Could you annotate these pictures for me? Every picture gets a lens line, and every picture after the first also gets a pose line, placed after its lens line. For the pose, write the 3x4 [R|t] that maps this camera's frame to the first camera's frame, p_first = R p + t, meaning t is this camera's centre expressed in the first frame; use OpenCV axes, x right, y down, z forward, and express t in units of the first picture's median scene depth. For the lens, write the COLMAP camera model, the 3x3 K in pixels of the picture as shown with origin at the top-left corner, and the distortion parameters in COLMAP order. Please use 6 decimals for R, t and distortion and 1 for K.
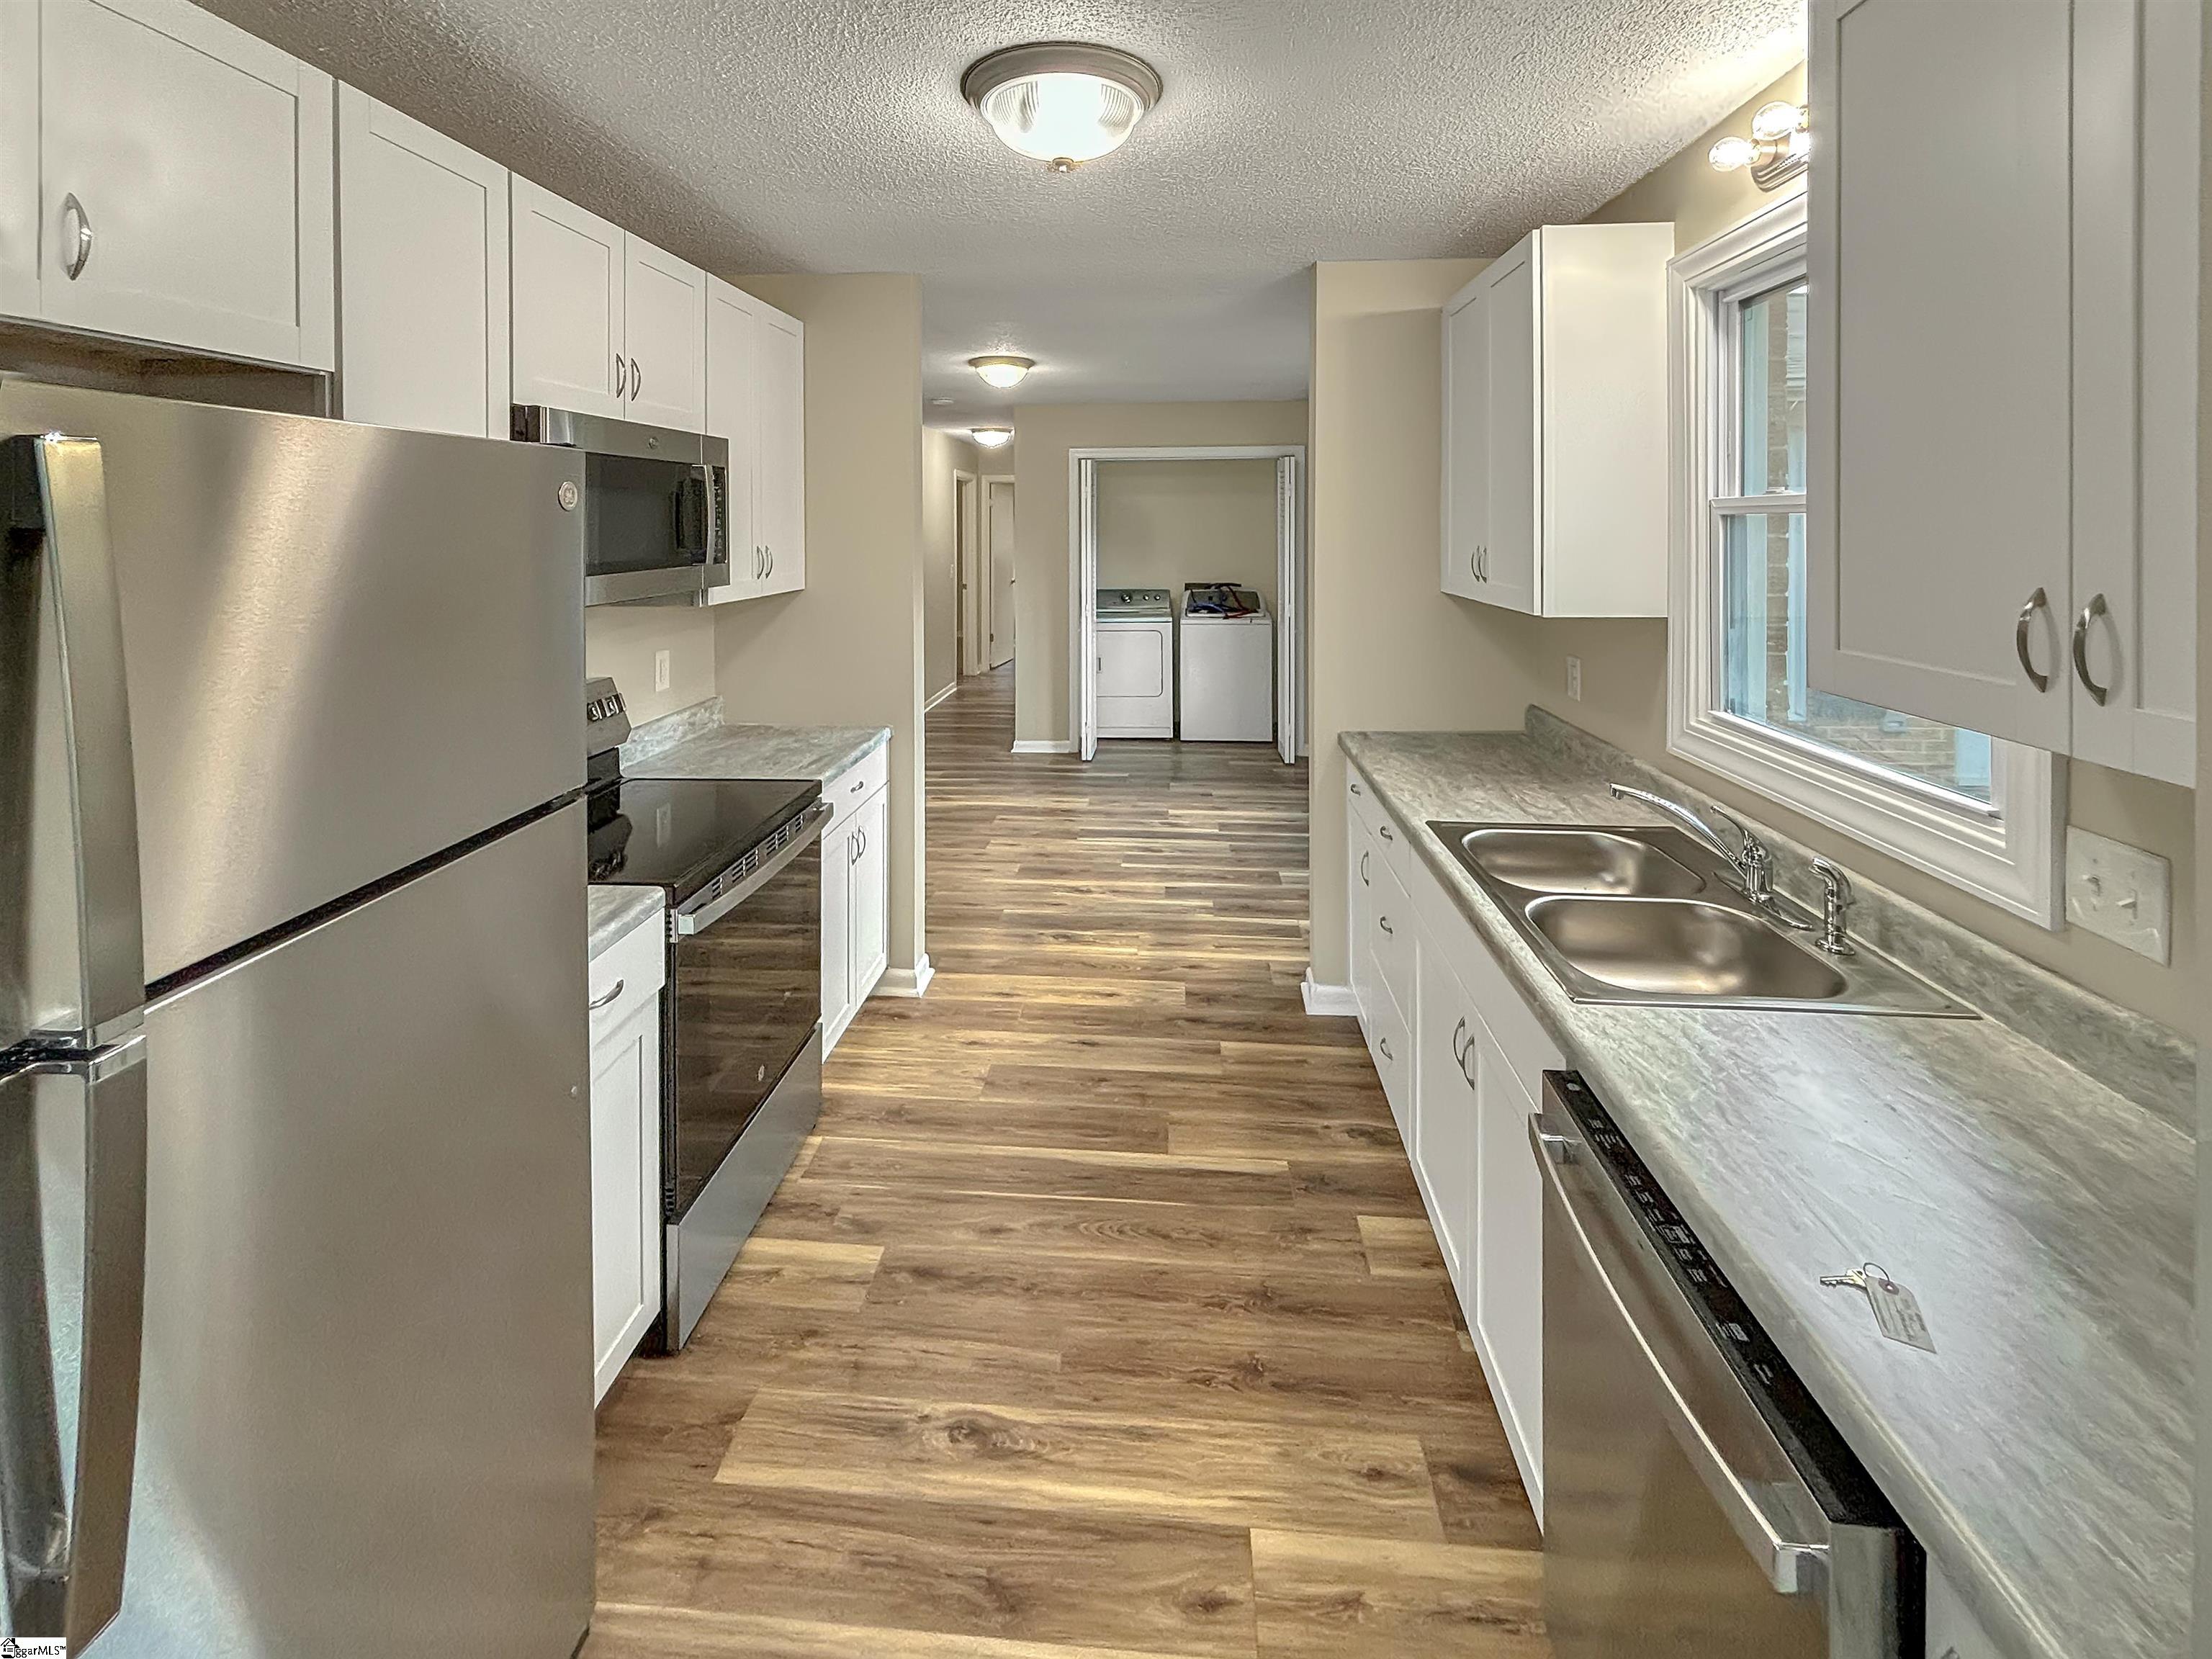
lens RADIAL K [[909.9, 0, 1053.8], [0, 909.9, 706.7], [0, 0, 1]] dist [-0.000763, -0.002661]
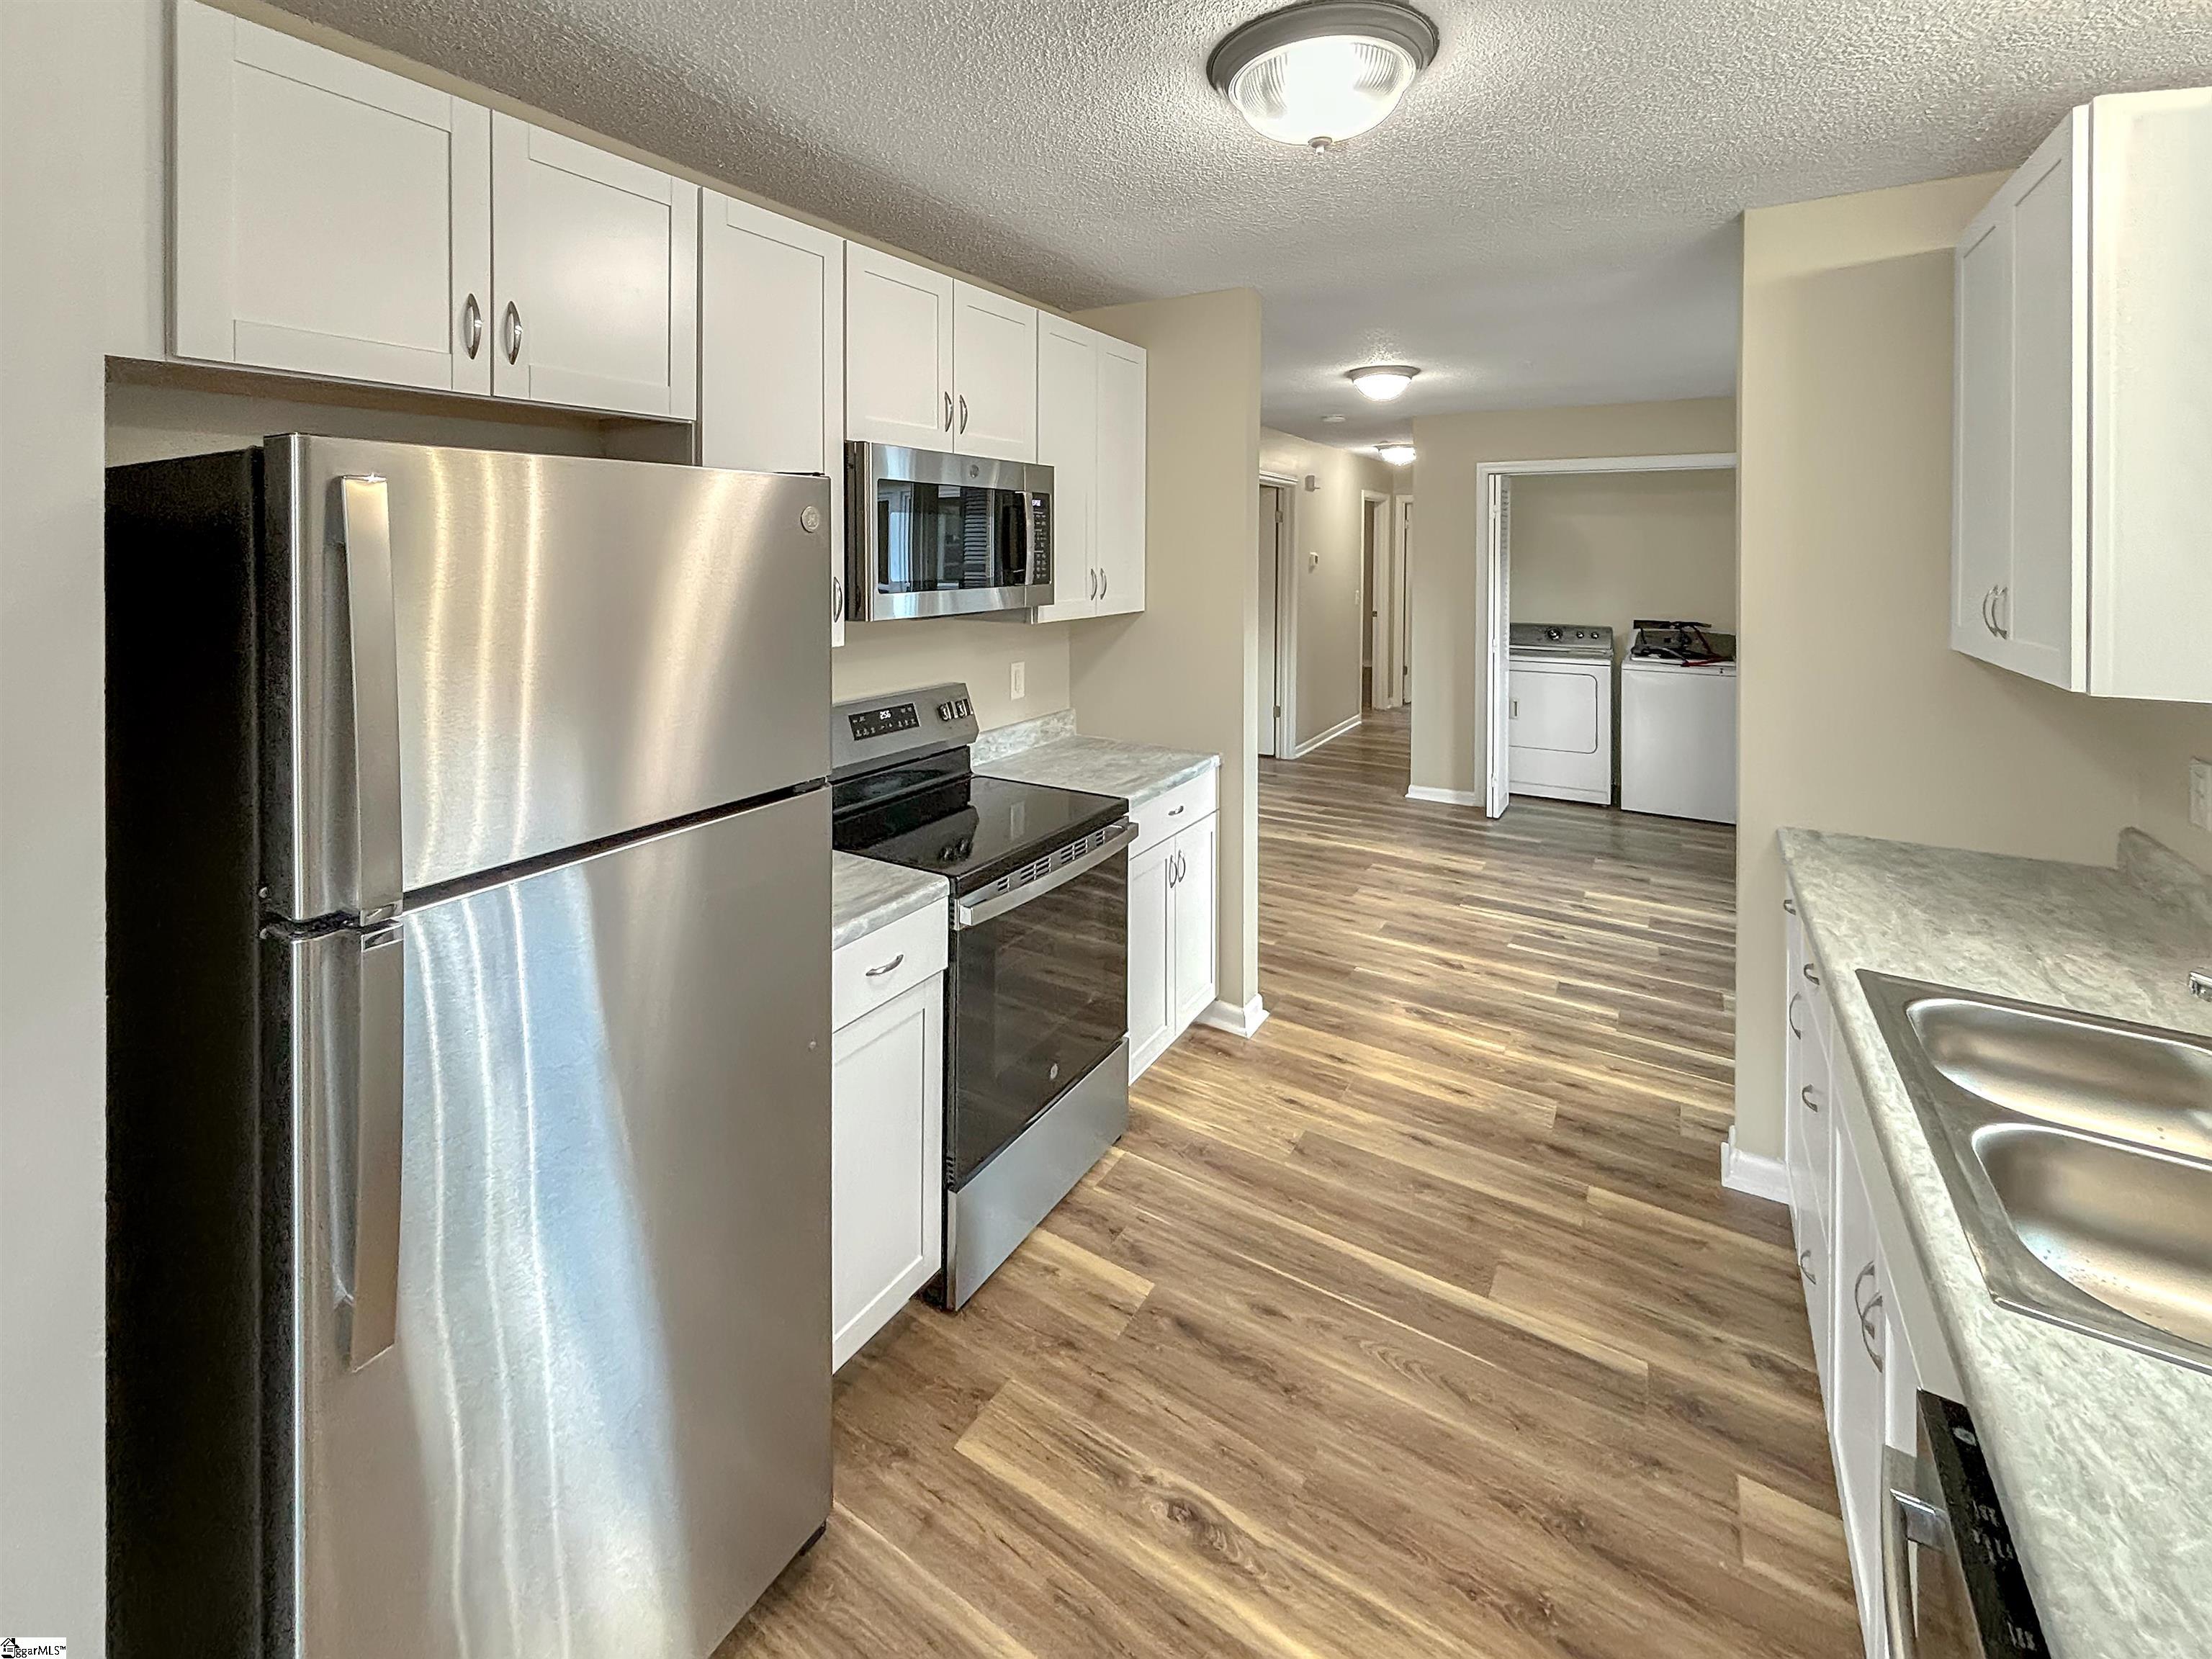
lens RADIAL K [[909.9, 0, 1053.8], [0, 909.9, 706.7], [0, 0, 1]] dist [-0.000763, -0.002661]
pose [[0.889970, 0.085539, -0.447925, 0.108403], [-0.096709, 0.995311, -0.002076, -0.010978], [0.445647, 0.045165, 0.894069, 0.056455]]
